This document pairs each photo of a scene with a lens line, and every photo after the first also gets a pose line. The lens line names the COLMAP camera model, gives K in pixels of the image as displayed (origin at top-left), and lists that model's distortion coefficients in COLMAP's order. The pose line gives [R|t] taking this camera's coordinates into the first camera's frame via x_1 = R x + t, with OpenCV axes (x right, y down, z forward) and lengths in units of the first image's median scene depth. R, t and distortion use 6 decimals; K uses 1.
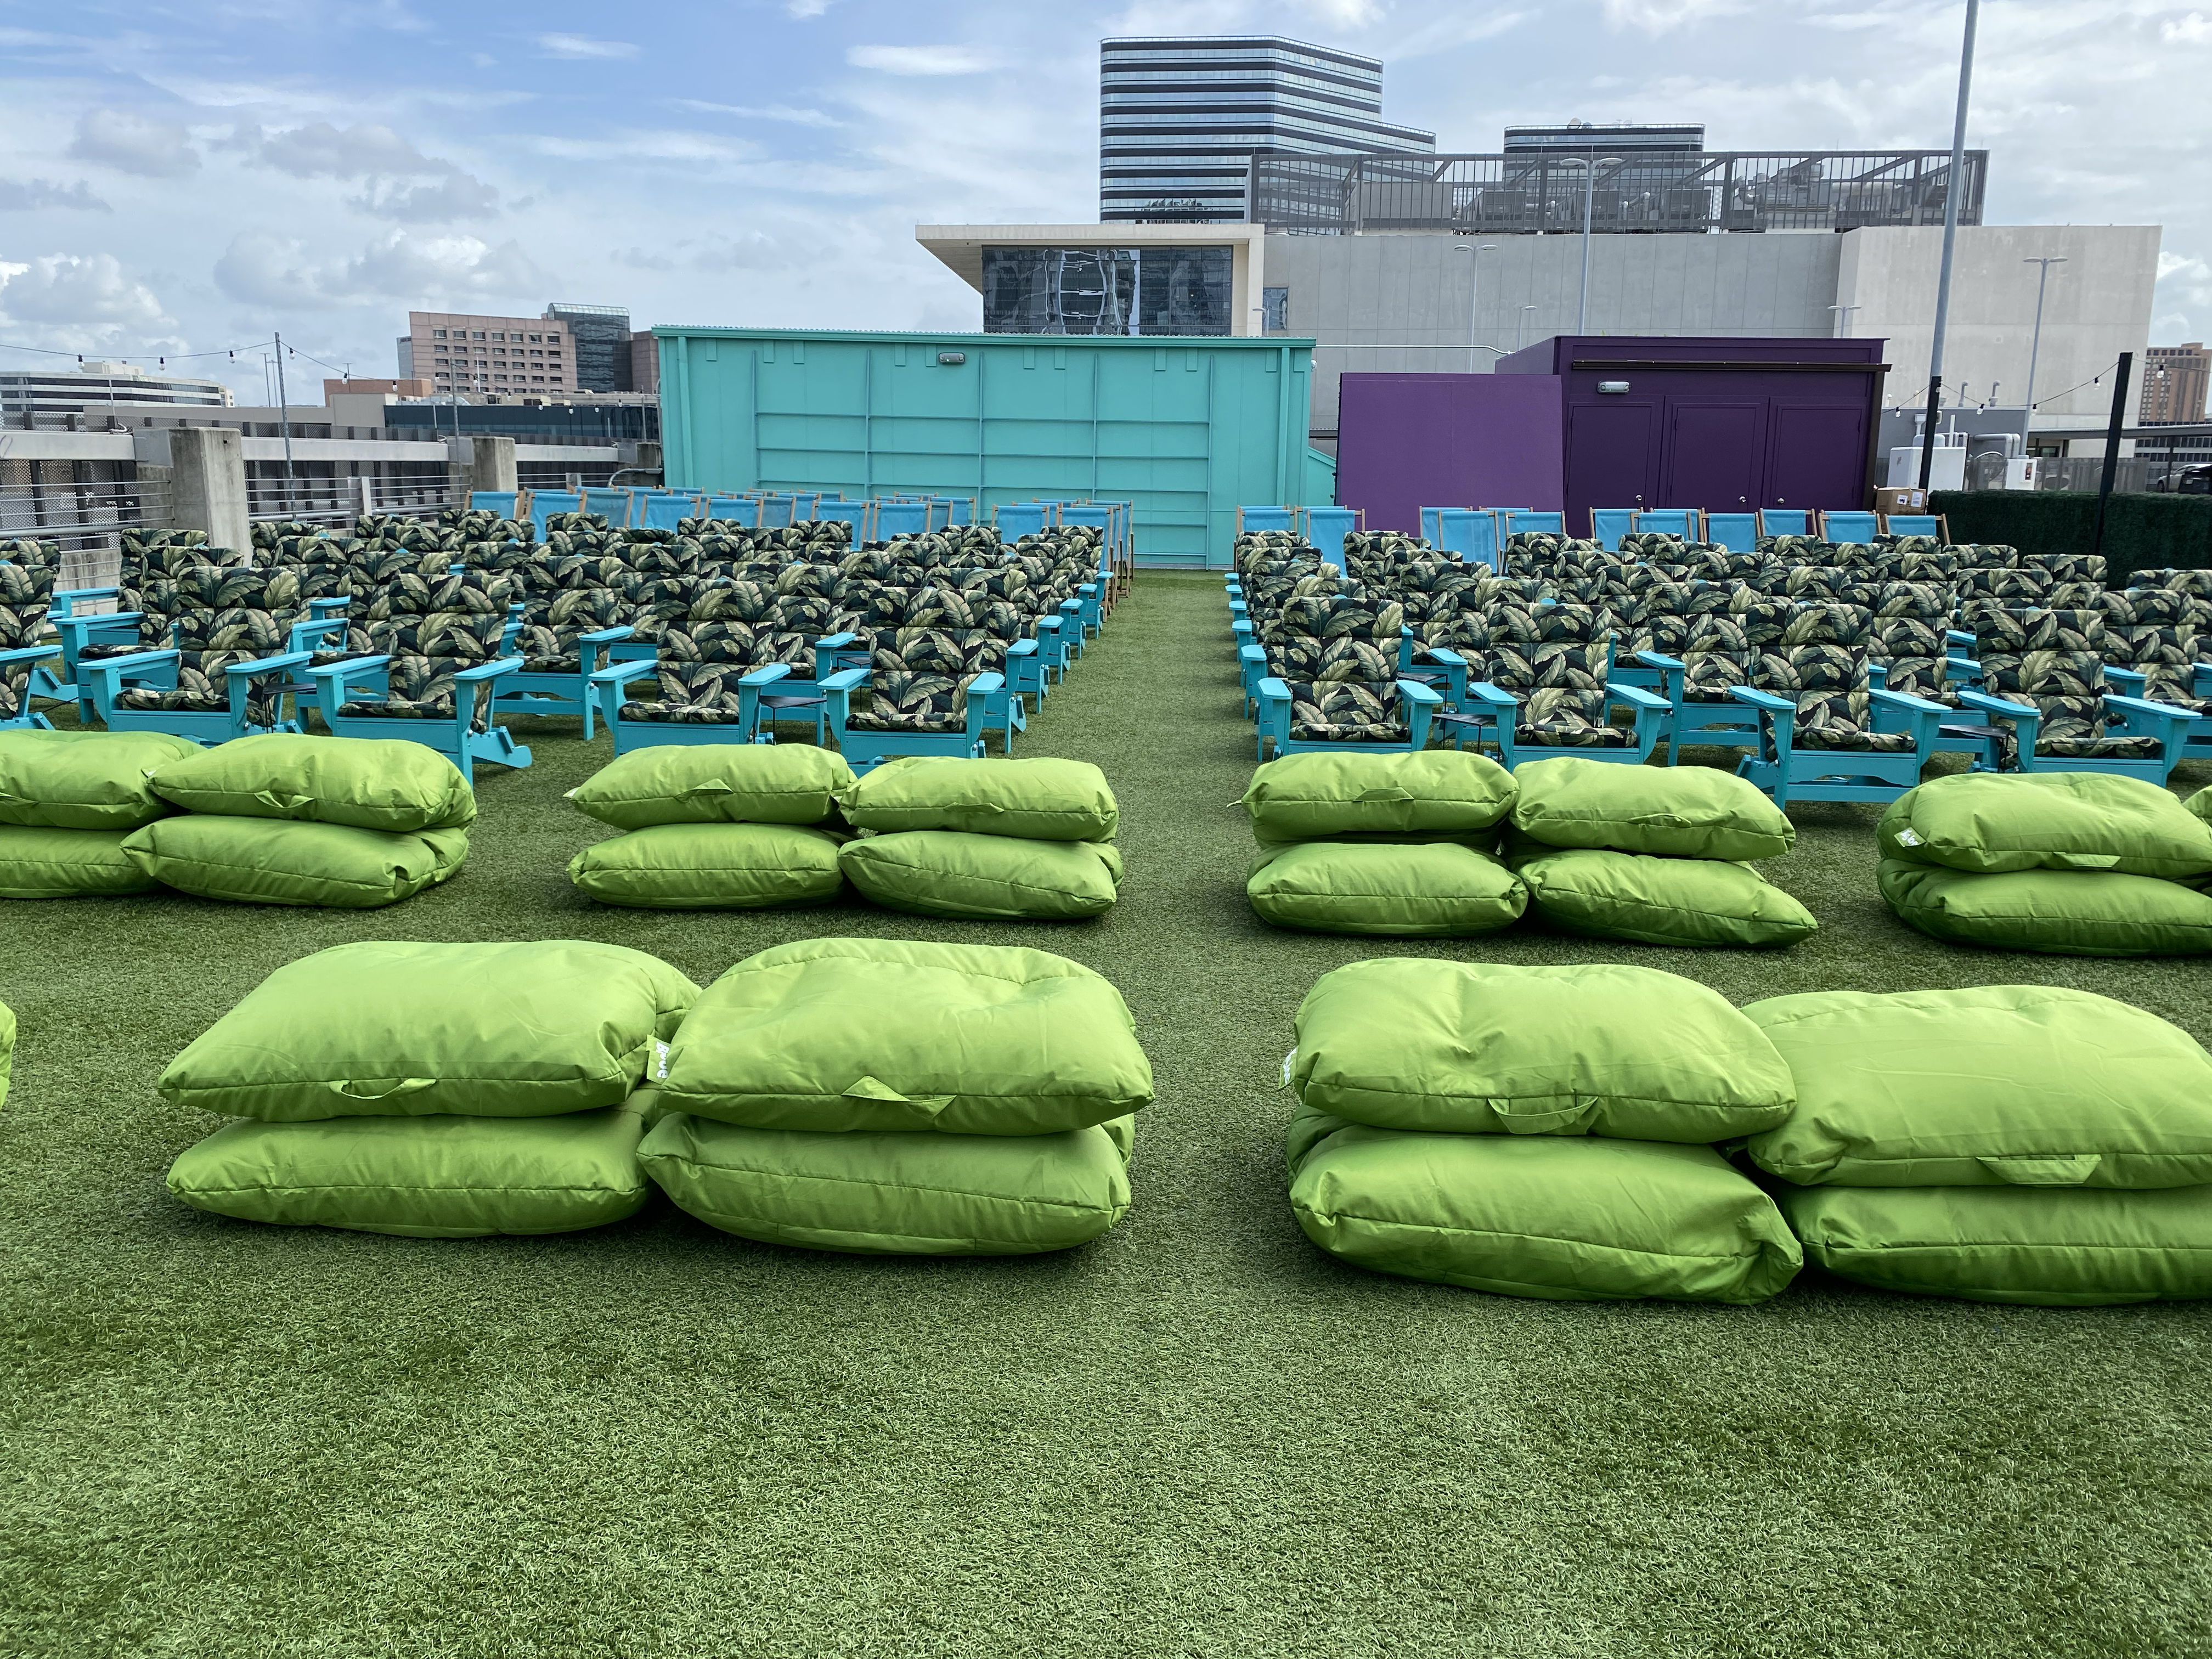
lens RADIAL K [[1677.7, 0, 1100.2], [0, 1677.7, 837.1], [0, 0, 1]] dist [0.018096, -0.012029]
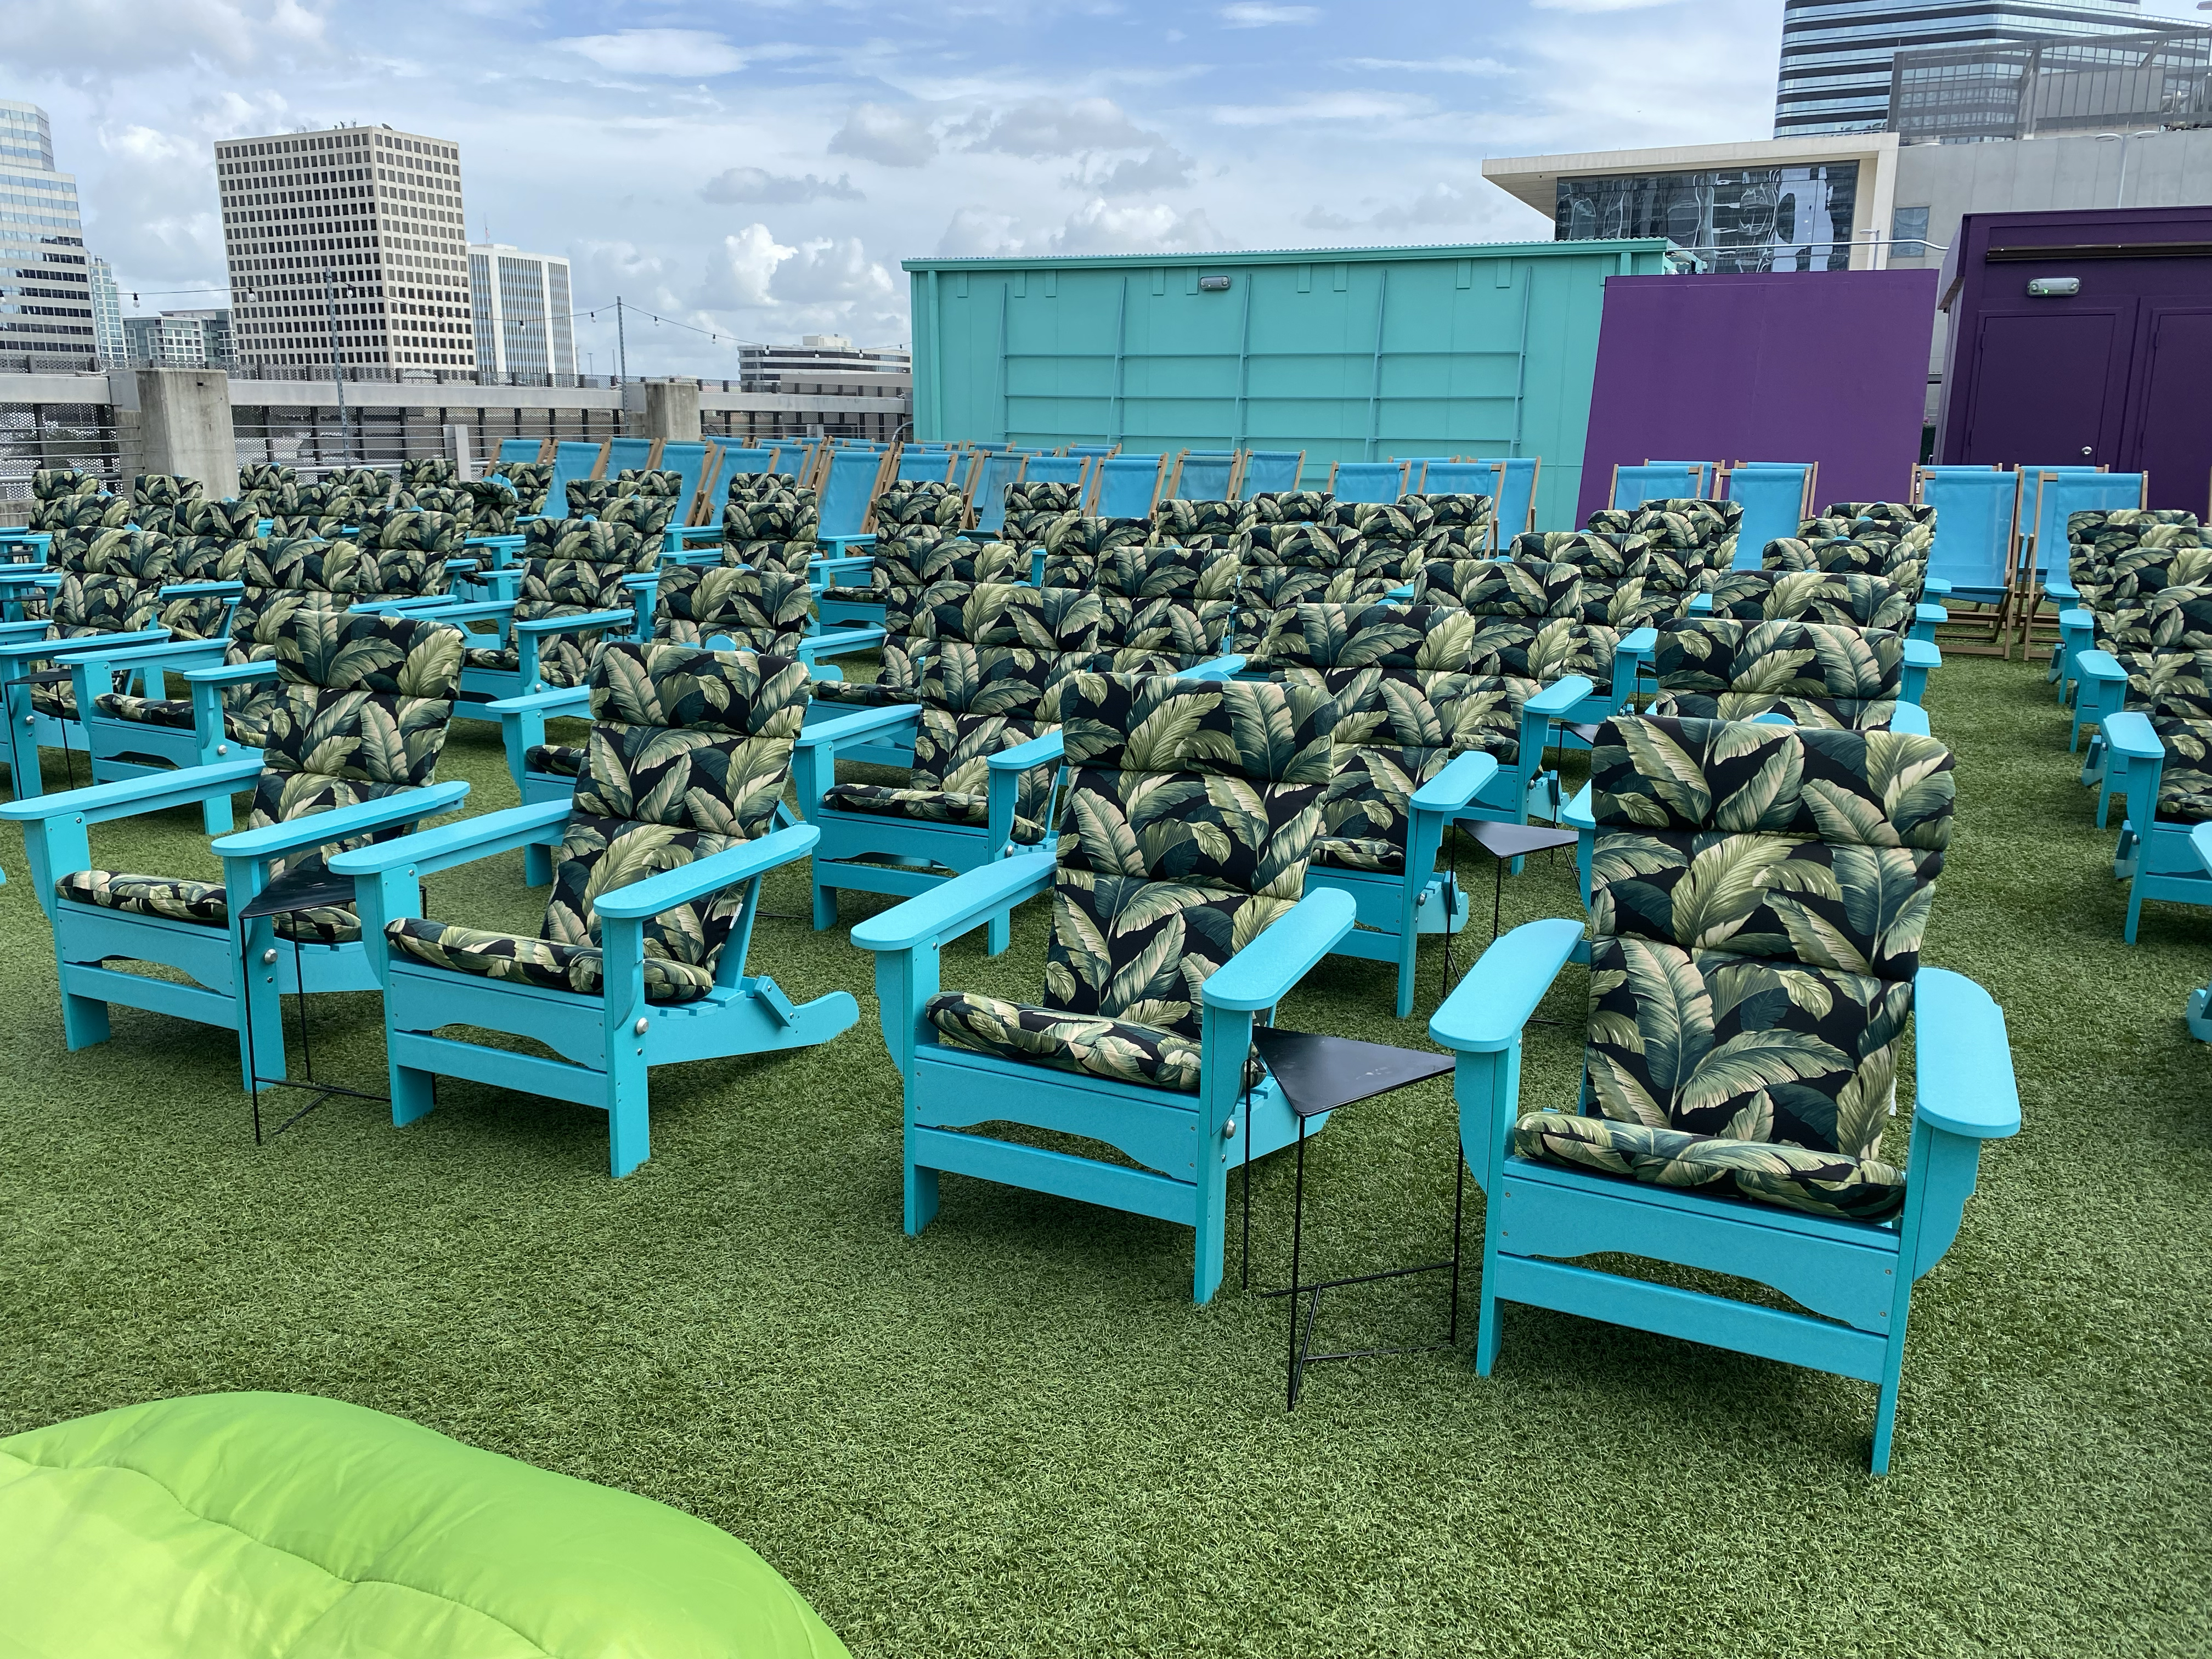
lens RADIAL K [[1677.7, 0, 1106.9], [0, 1677.7, 821.2], [0, 0, 1]] dist [0.018096, -0.012029]
pose [[0.930605, 0.081291, -0.356884, 0.180853], [-0.076227, 0.996690, 0.028260, -0.036825], [0.358000, 0.000905, 0.933721, 0.195939]]
